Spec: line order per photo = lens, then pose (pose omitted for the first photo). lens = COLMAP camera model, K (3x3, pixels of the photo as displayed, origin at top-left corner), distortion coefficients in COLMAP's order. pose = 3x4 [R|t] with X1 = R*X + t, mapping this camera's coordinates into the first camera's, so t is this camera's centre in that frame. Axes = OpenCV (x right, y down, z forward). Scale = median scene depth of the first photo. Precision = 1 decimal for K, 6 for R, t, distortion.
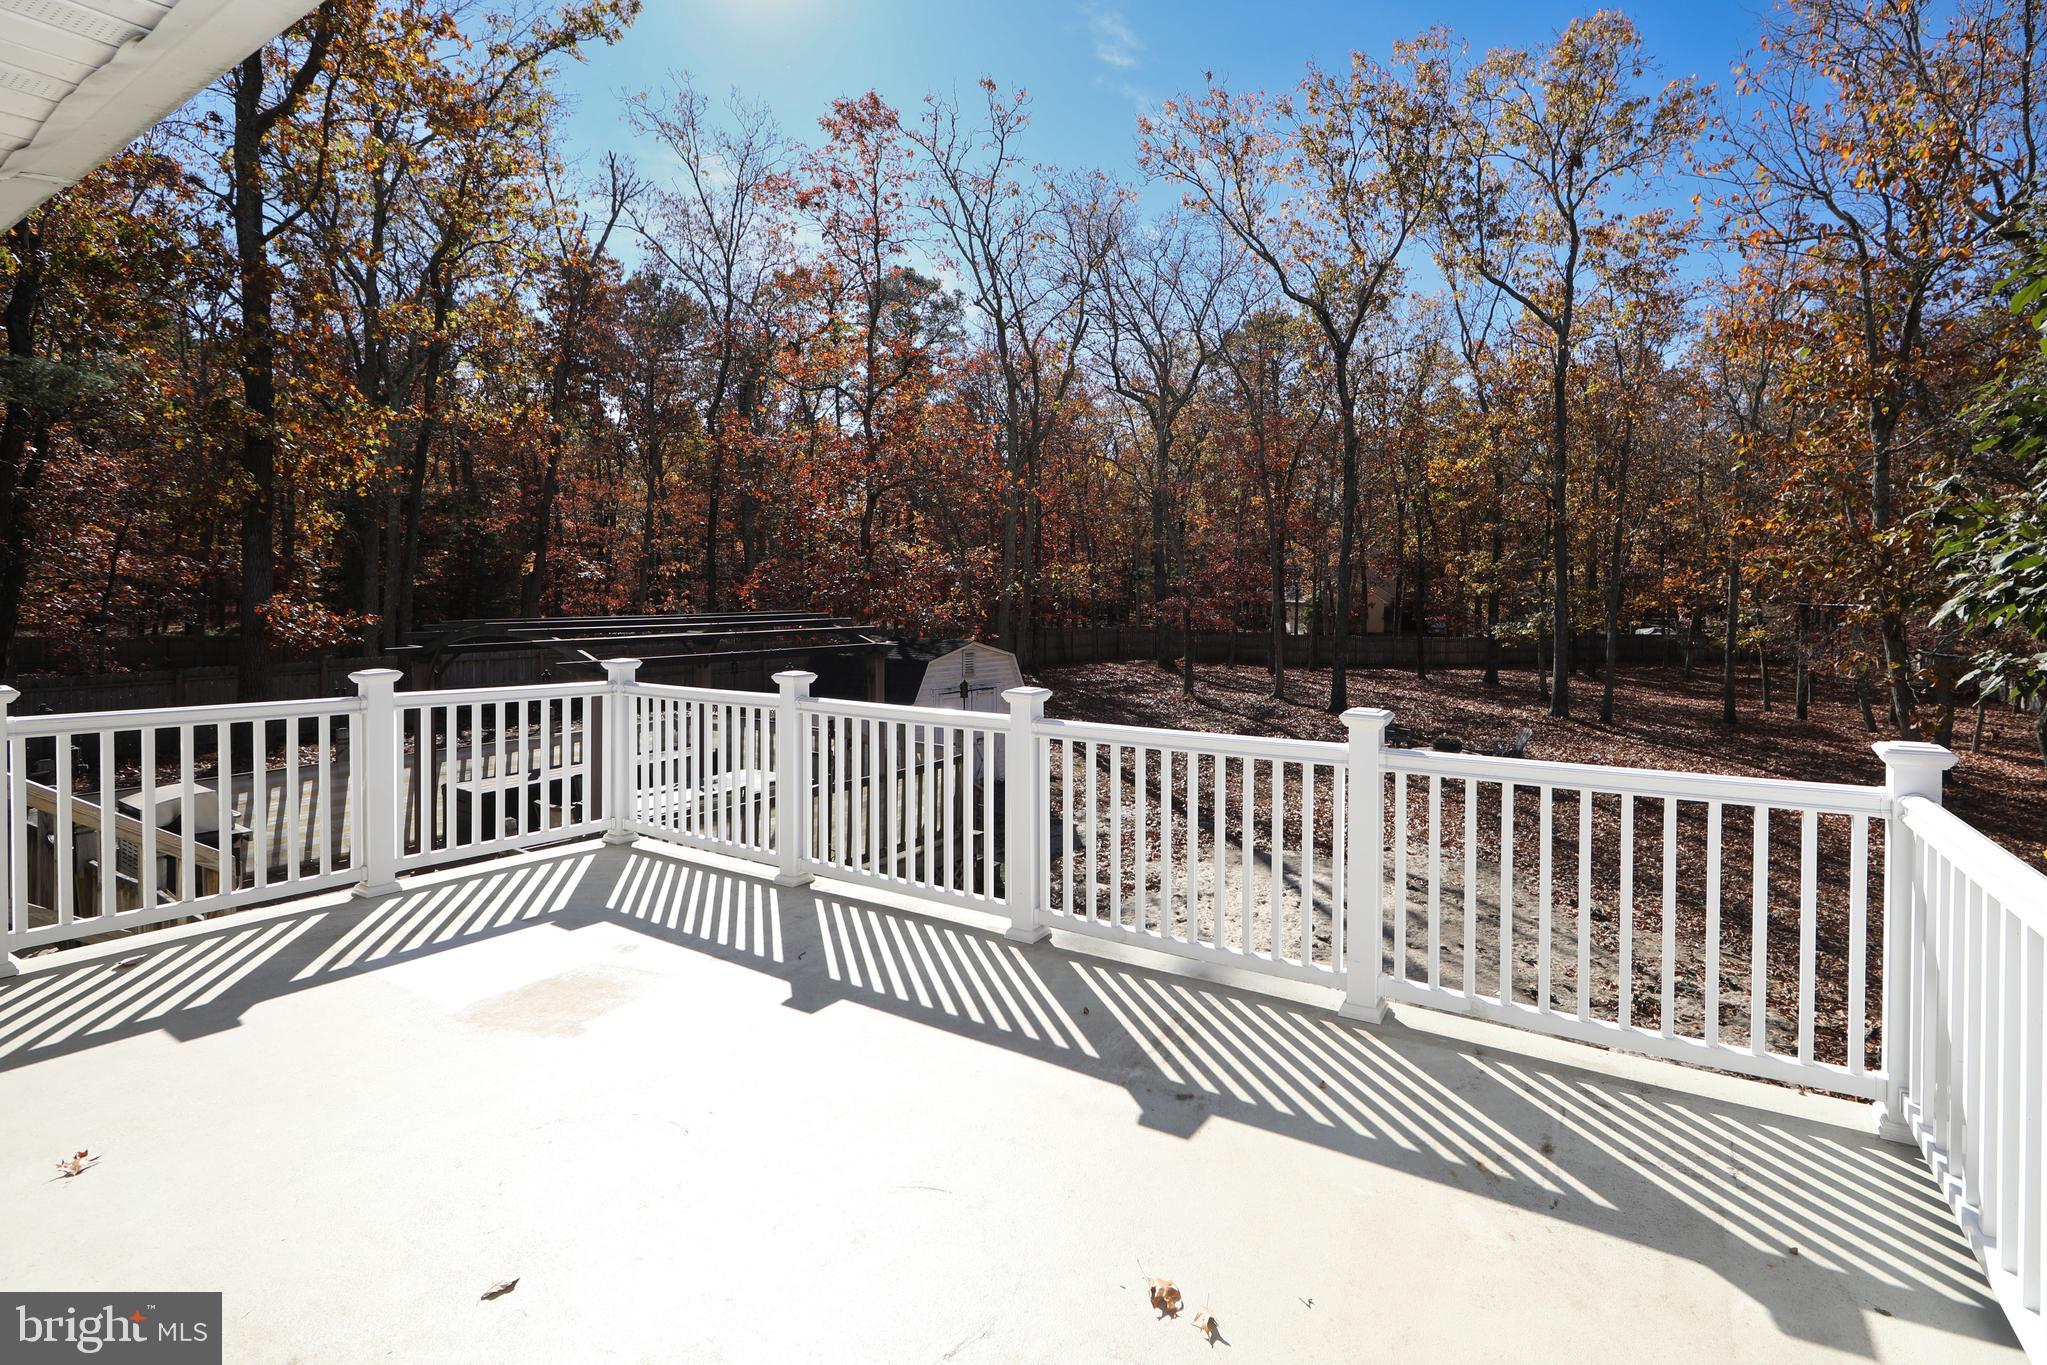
lens RADIAL K [[934.8, 0, 1124.9], [0, 934.8, 584.5], [0, 0, 1]] dist [-0.004773, 0.000178]
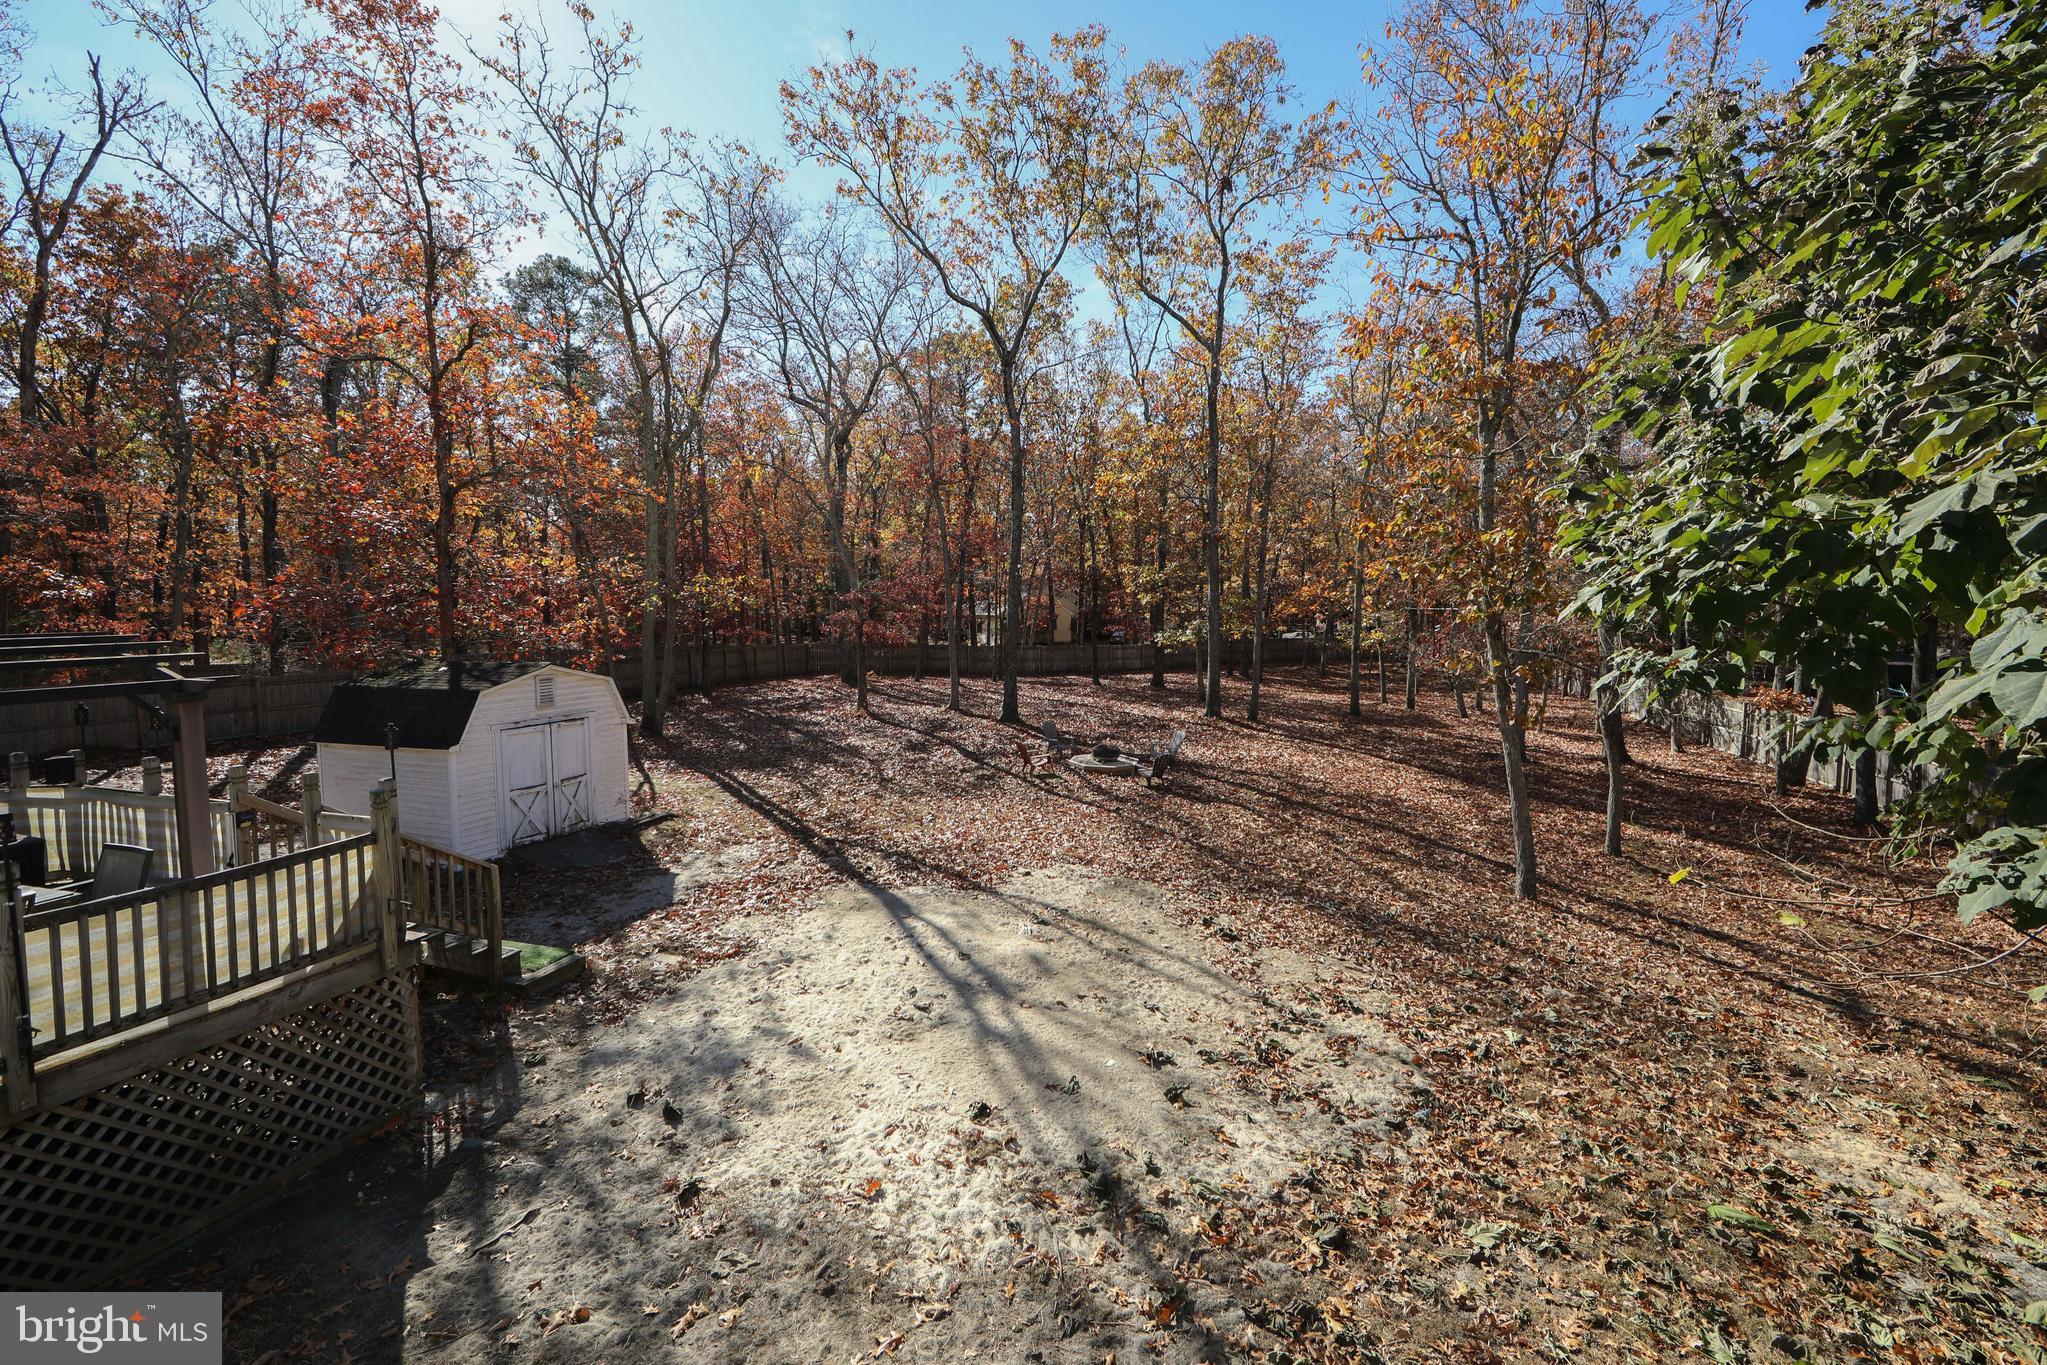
lens RADIAL K [[860.9, 0, 1051.2], [0, 860.9, 645.4], [0, 0, 1]] dist [0.000046, 0.000373]
pose [[0.972376, -0.024069, 0.232176, 0.057938], [0.012004, 0.998510, 0.053236, 0.004855], [-0.233111, -0.048979, 0.971216, 0.087876]]
